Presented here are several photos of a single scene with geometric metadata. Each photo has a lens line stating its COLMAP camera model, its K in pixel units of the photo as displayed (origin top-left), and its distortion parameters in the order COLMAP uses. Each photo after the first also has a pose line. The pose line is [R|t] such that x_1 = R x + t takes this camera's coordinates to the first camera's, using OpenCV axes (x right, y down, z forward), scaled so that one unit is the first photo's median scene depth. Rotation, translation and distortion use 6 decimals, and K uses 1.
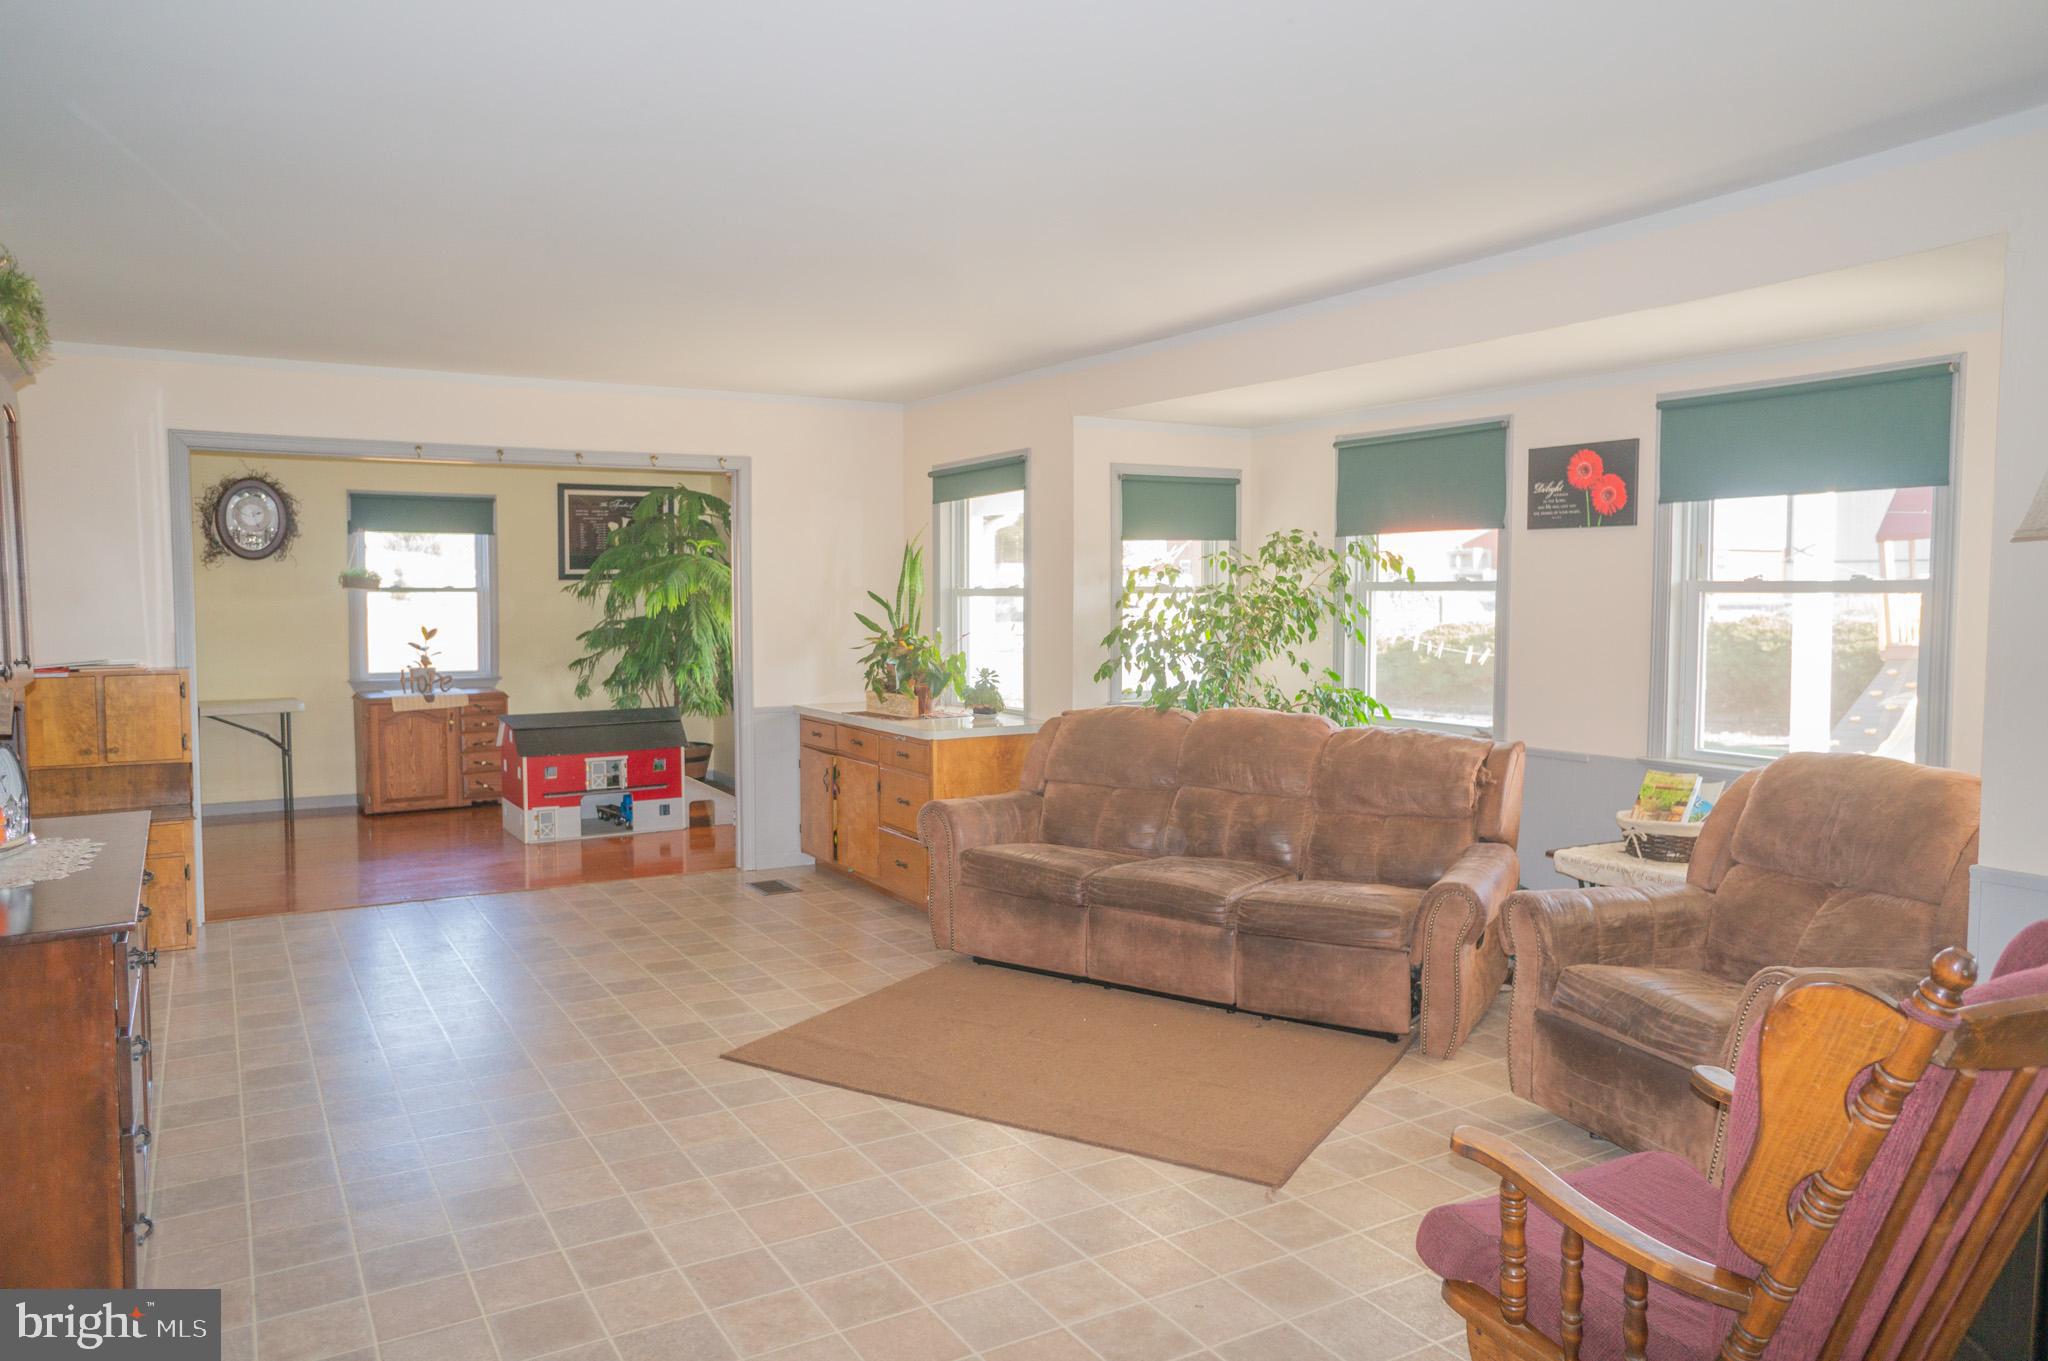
lens RADIAL K [[1380.8, 0, 1004.8], [0, 1380.8, 675.5], [0, 0, 1]] dist [-0.062098, 0.068143]
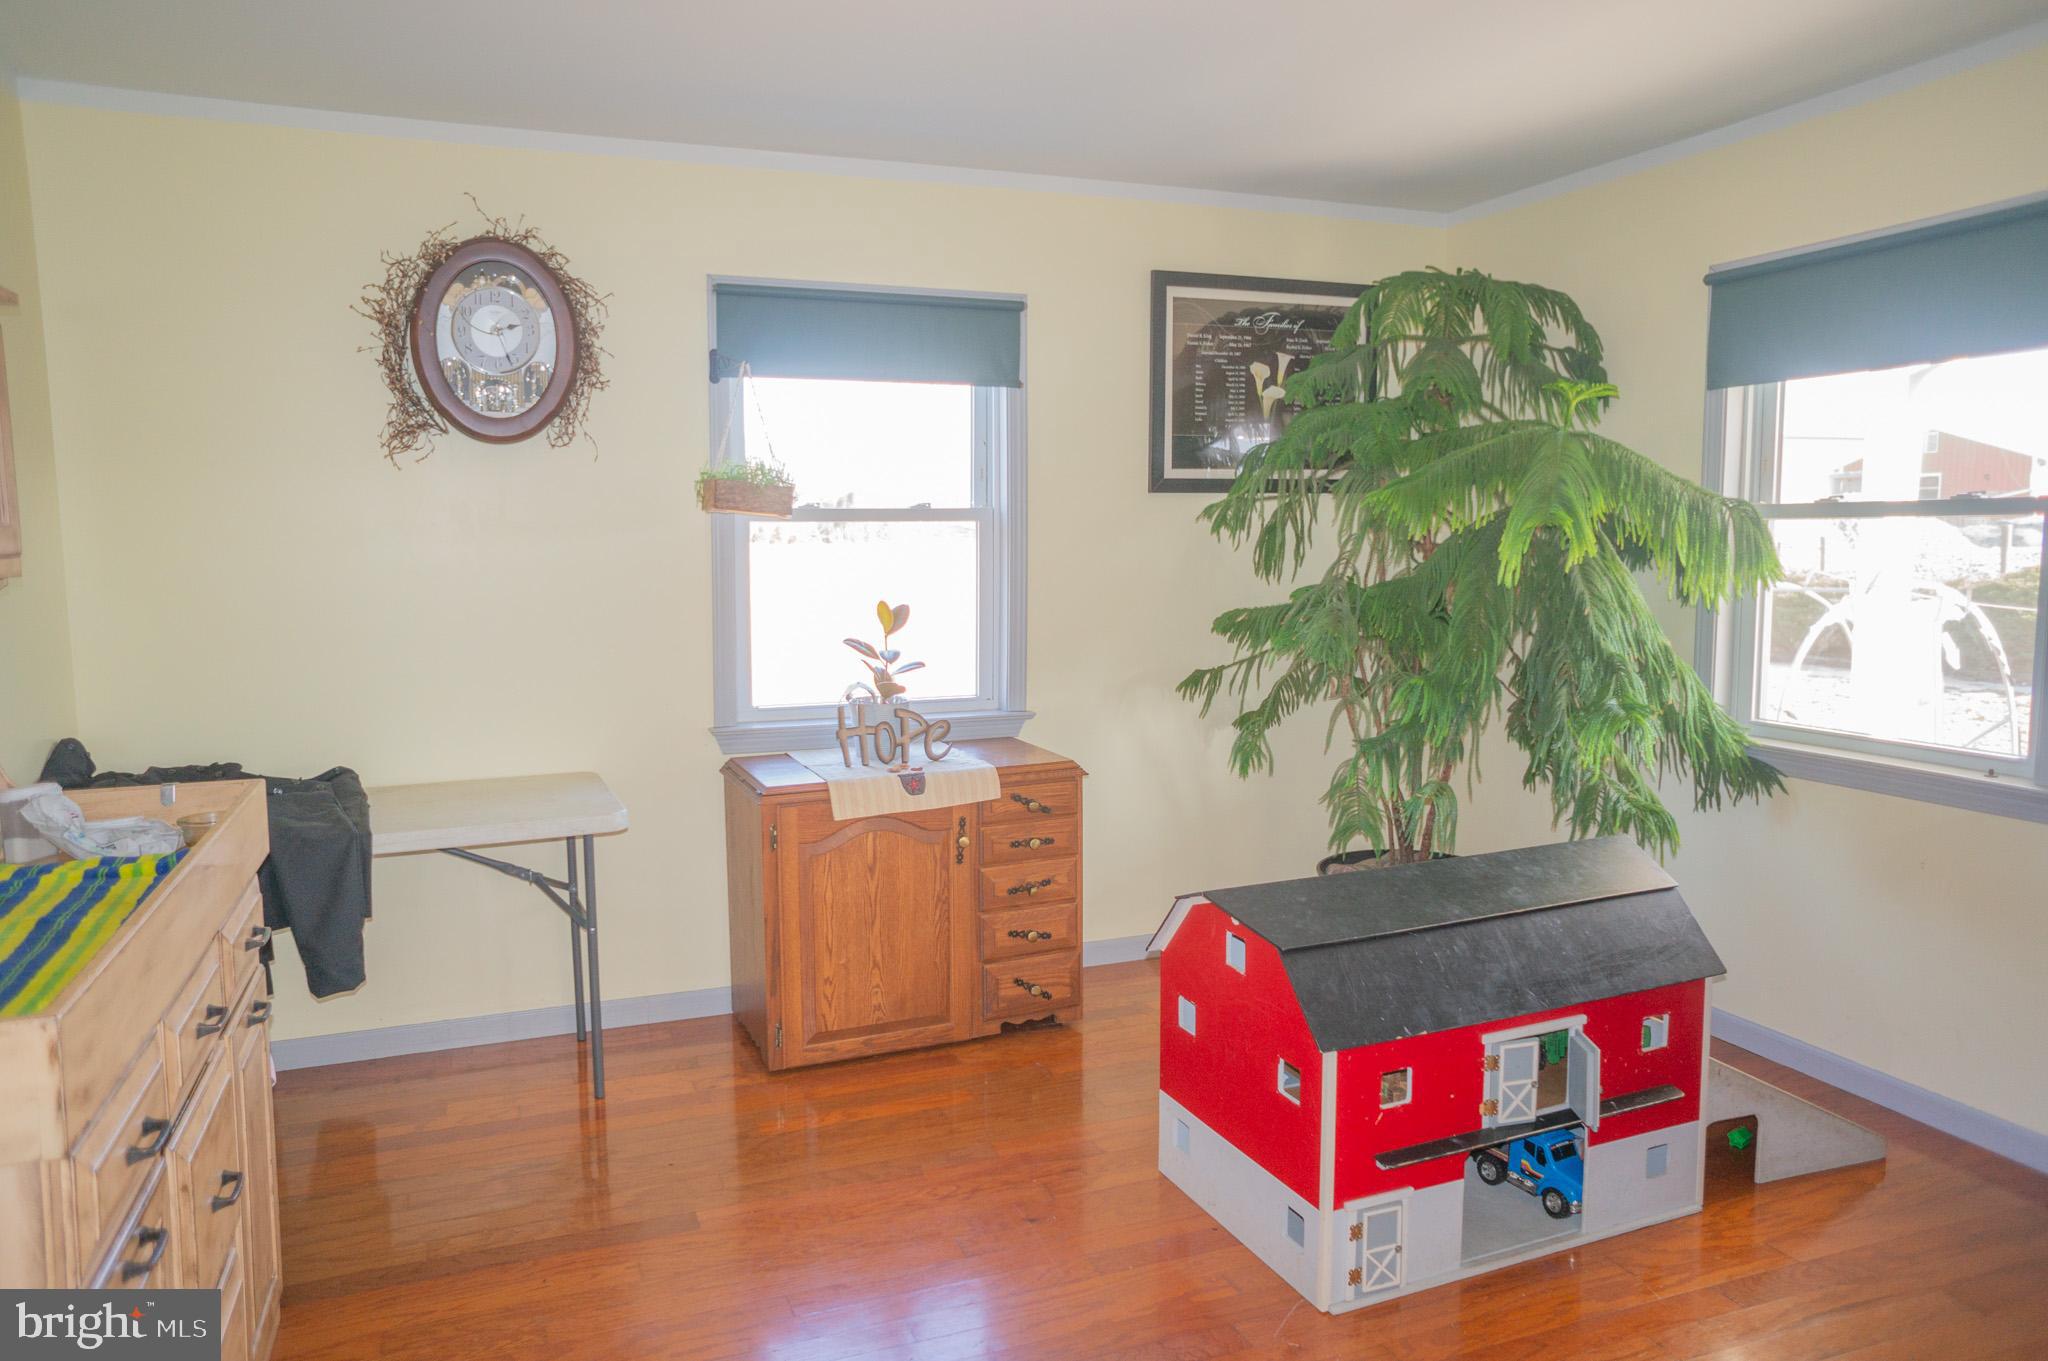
lens RADIAL K [[1380.8, 0, 1009.9], [0, 1380.8, 665.4], [0, 0, 1]] dist [-0.062098, 0.068143]
pose [[0.987916, 0.009909, -0.154672, -0.351524], [-0.003689, 0.999175, 0.040452, -0.036776], [0.154945, -0.039393, 0.987137, 0.644109]]
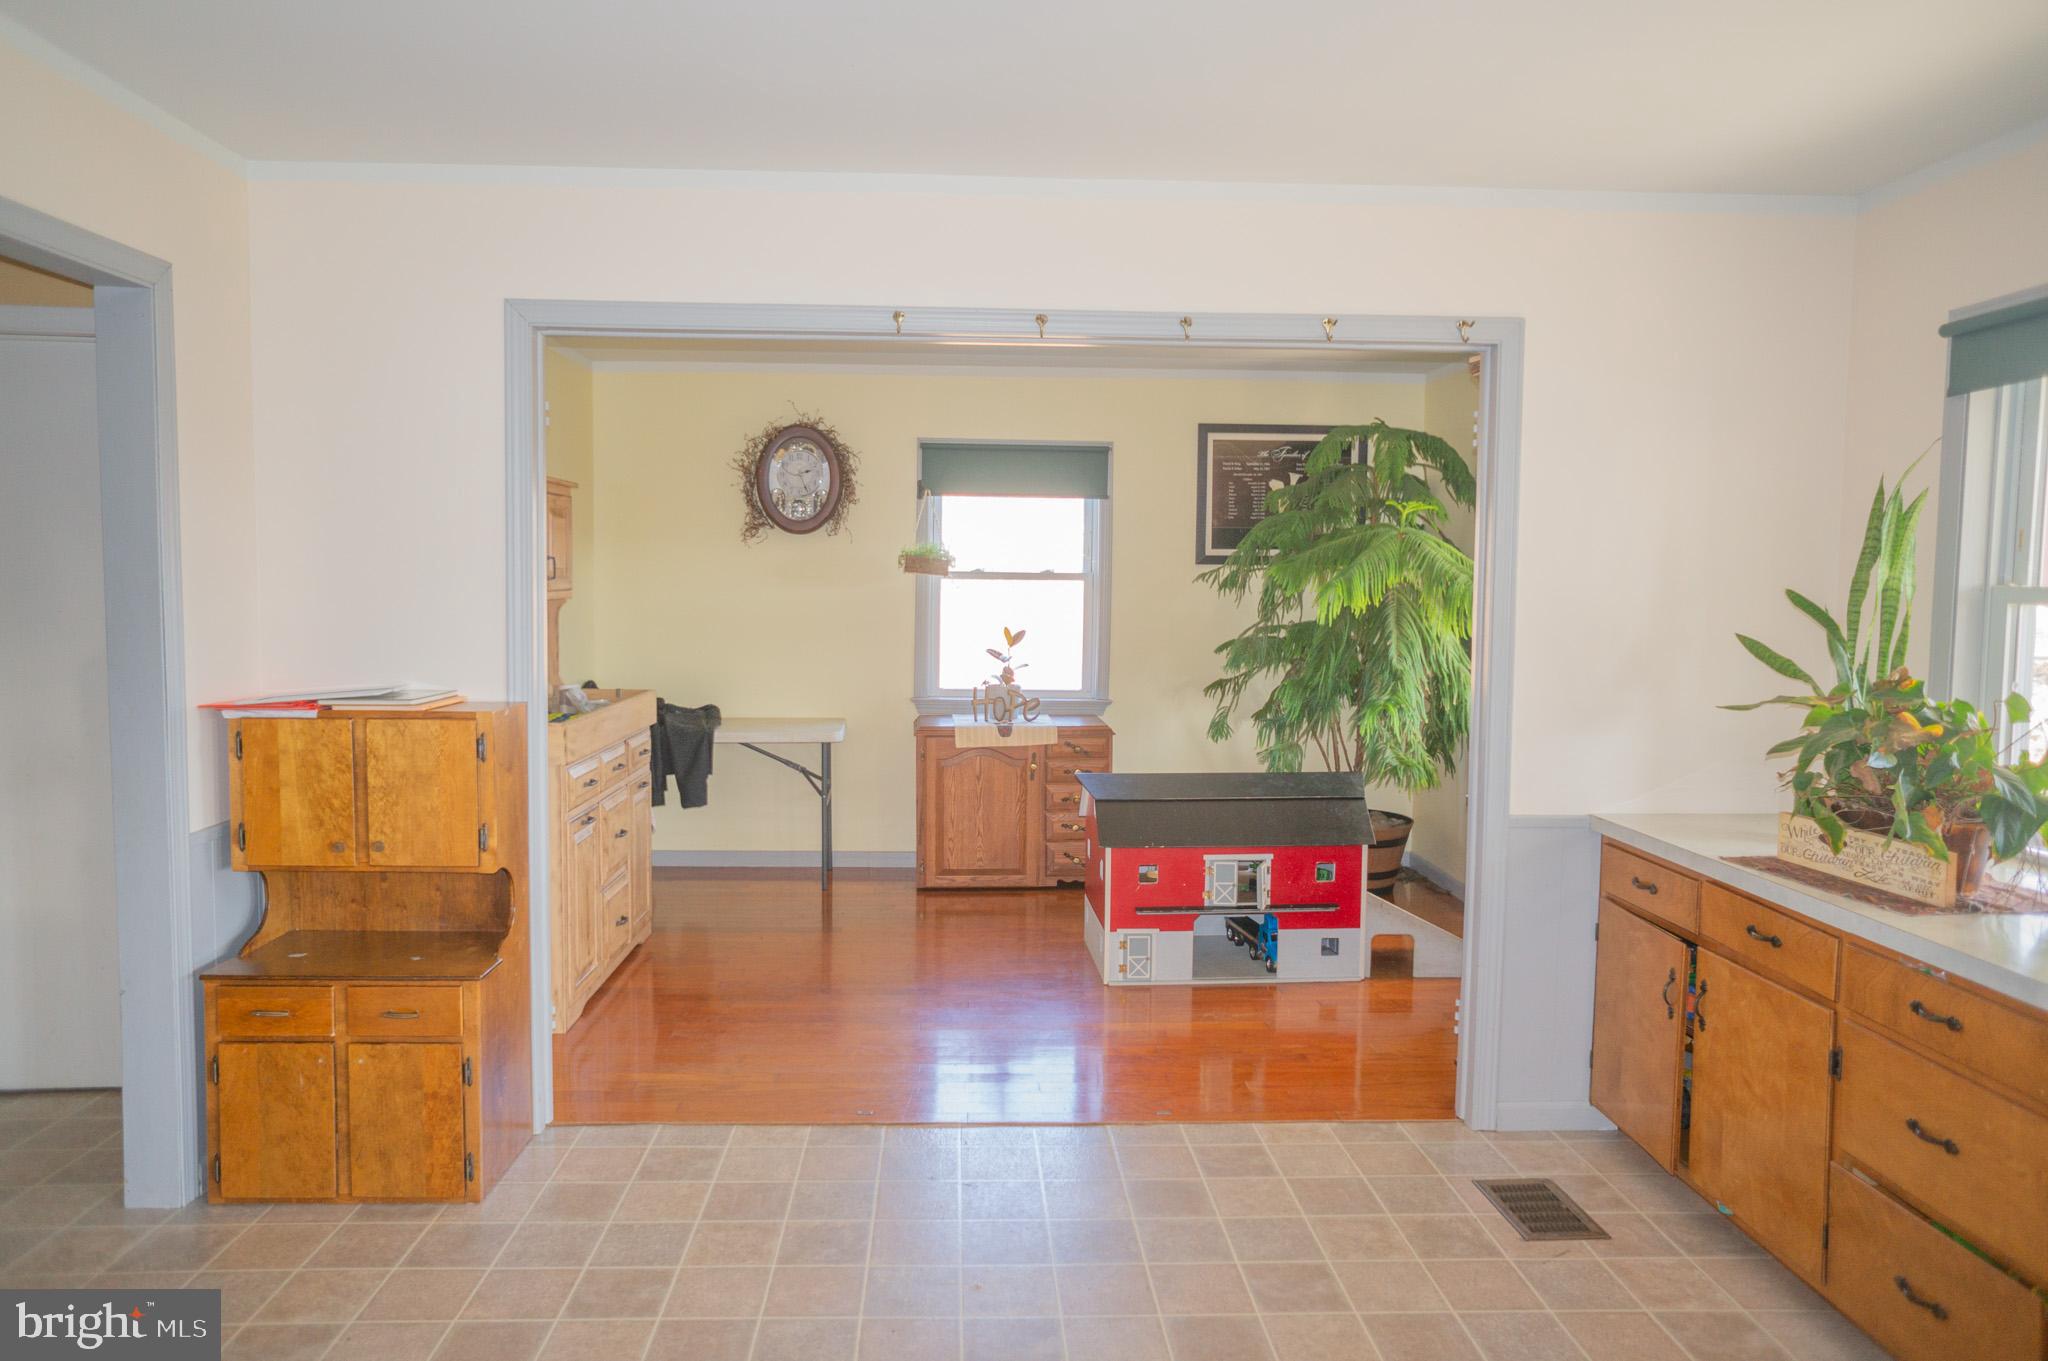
lens RADIAL K [[1380.8, 0, 1008.7], [0, 1380.8, 670.3], [0, 0, 1]] dist [-0.062098, 0.068143]
pose [[0.883131, 0.040871, -0.467342, -0.095098], [-0.039150, 0.999144, 0.013397, -0.025394], [0.467490, 0.006465, 0.883975, 0.399811]]
